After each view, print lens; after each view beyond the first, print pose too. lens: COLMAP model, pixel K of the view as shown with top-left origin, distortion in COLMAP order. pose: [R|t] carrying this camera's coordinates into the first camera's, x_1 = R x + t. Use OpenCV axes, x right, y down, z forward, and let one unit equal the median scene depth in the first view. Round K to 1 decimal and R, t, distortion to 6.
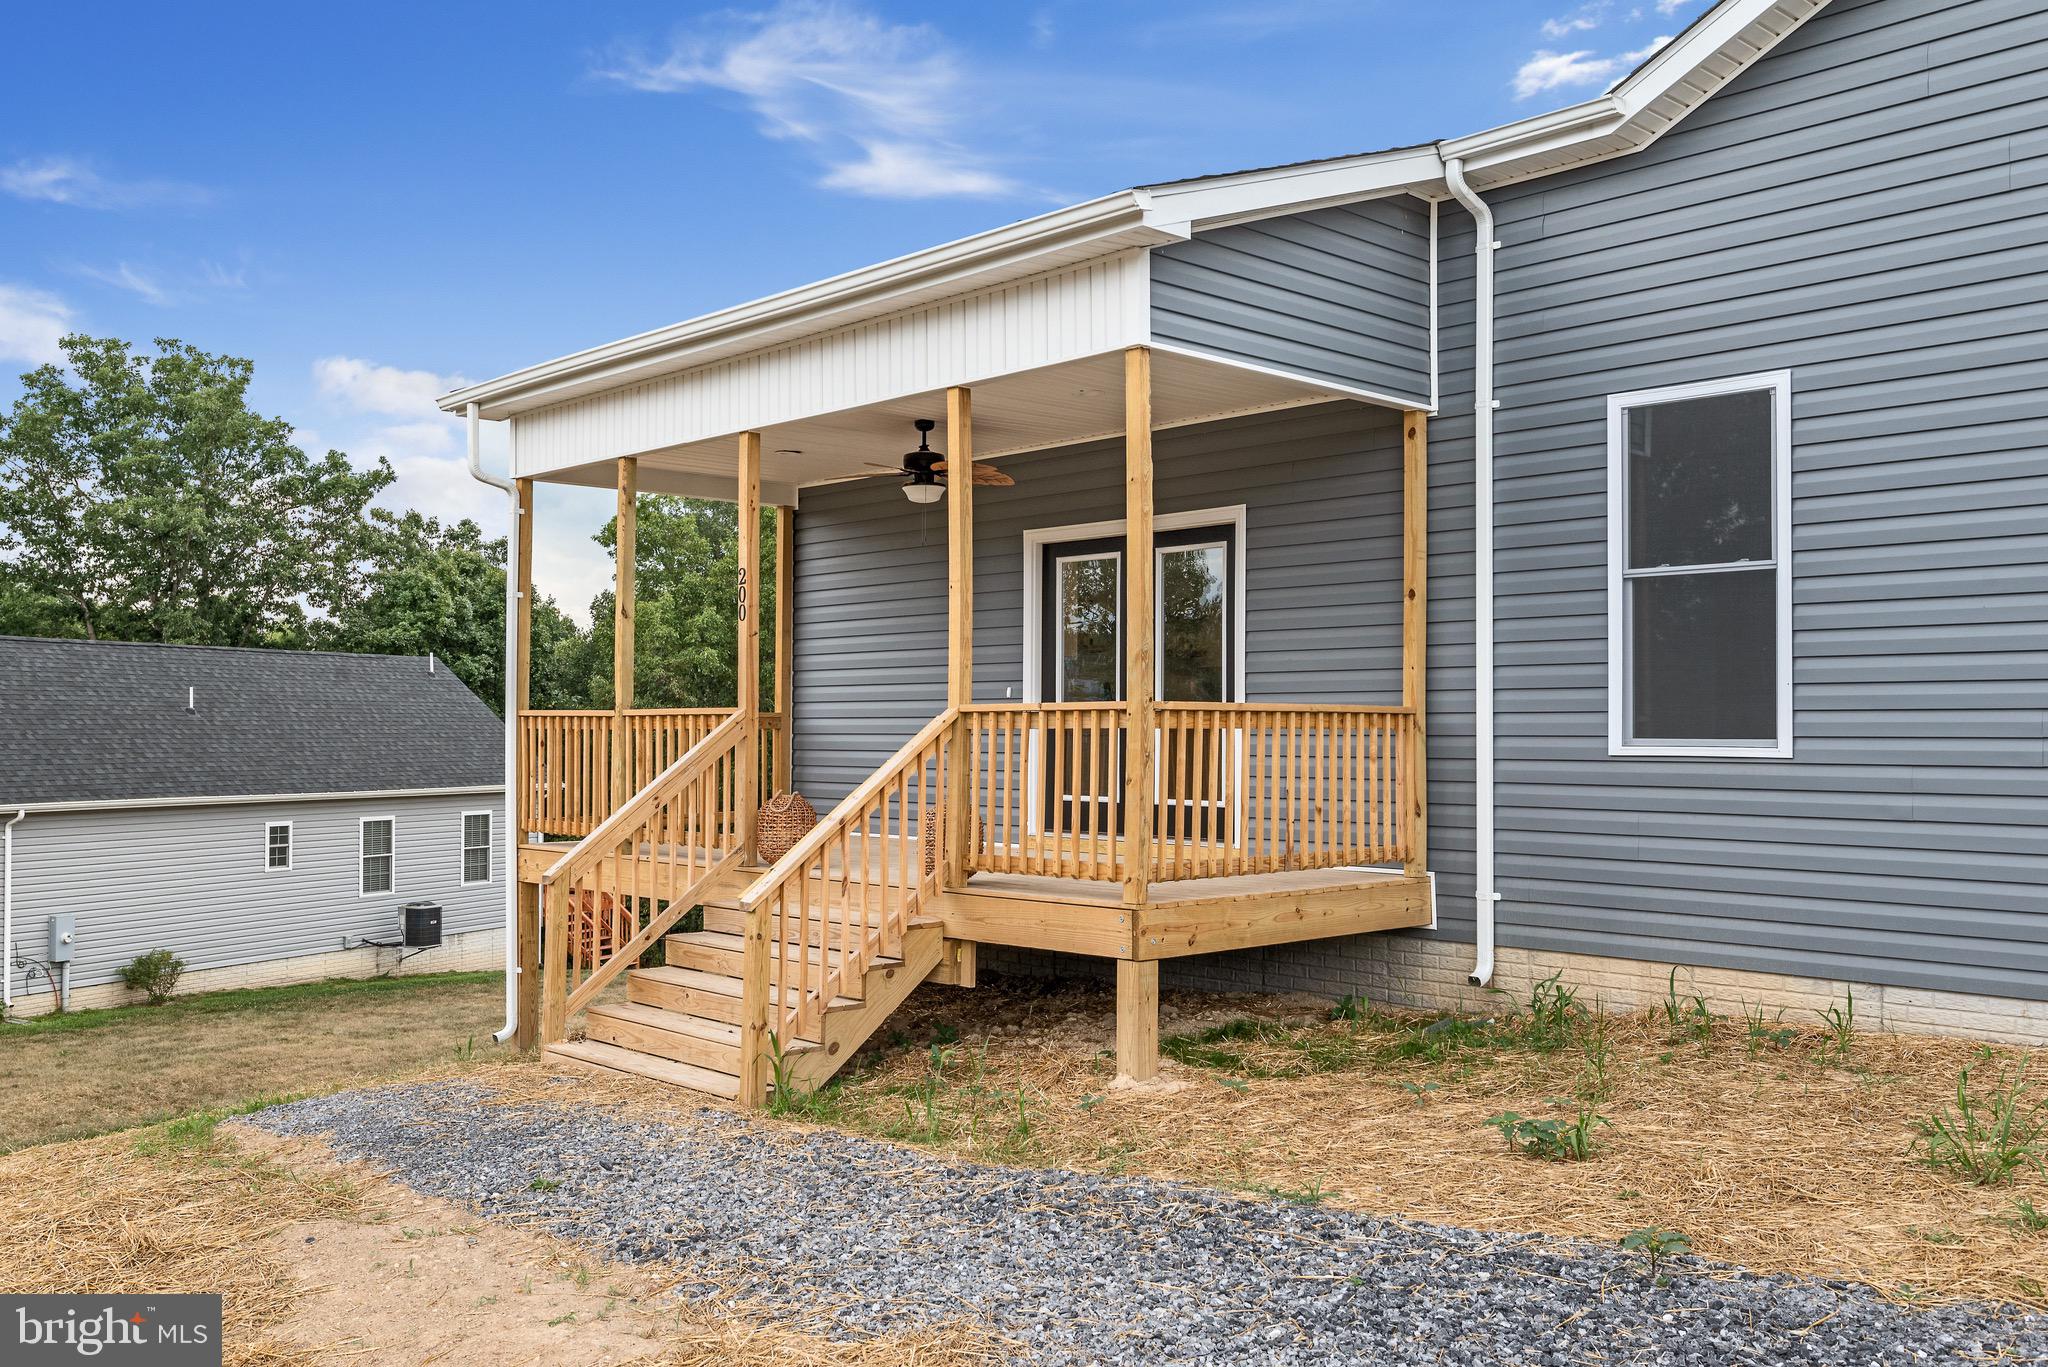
lens RADIAL K [[1808.4, 0, 993.9], [0, 1808.4, 684.7], [0, 0, 1]] dist [0.000894, 0.000310]
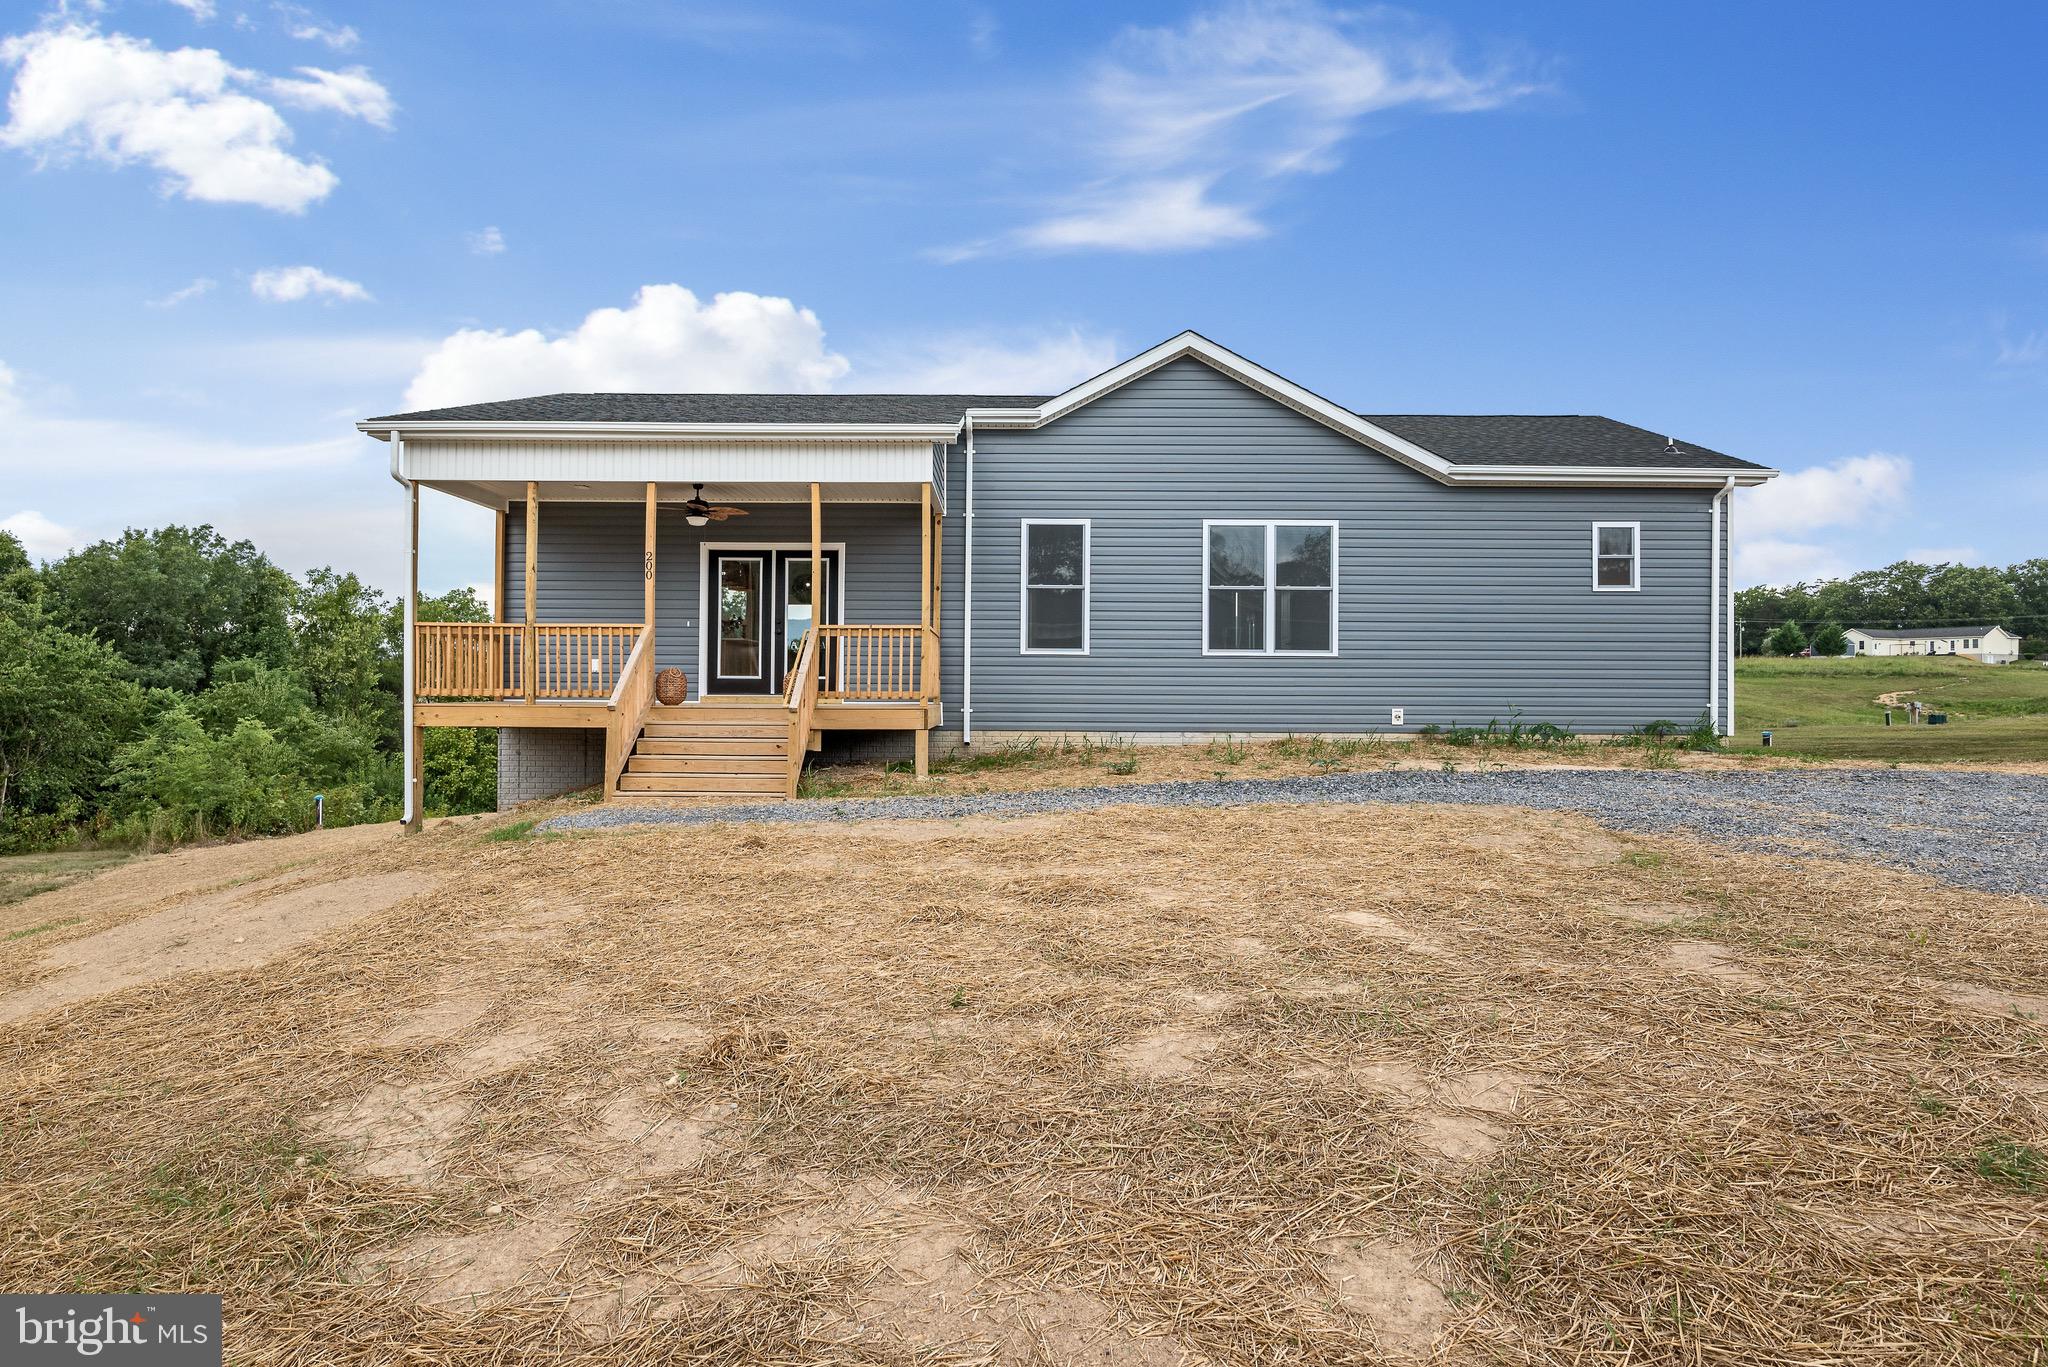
lens RADIAL K [[1186.4, 0, 1024.0], [0, 1186.4, 683.5], [0, 0, 1]] dist [-0.004531, -0.002682]
pose [[0.682602, 0.006348, 0.730763, -0.854579], [-0.023842, 0.999623, 0.013588, 0.053254], [-0.730401, -0.026698, 0.682496, -0.178706]]
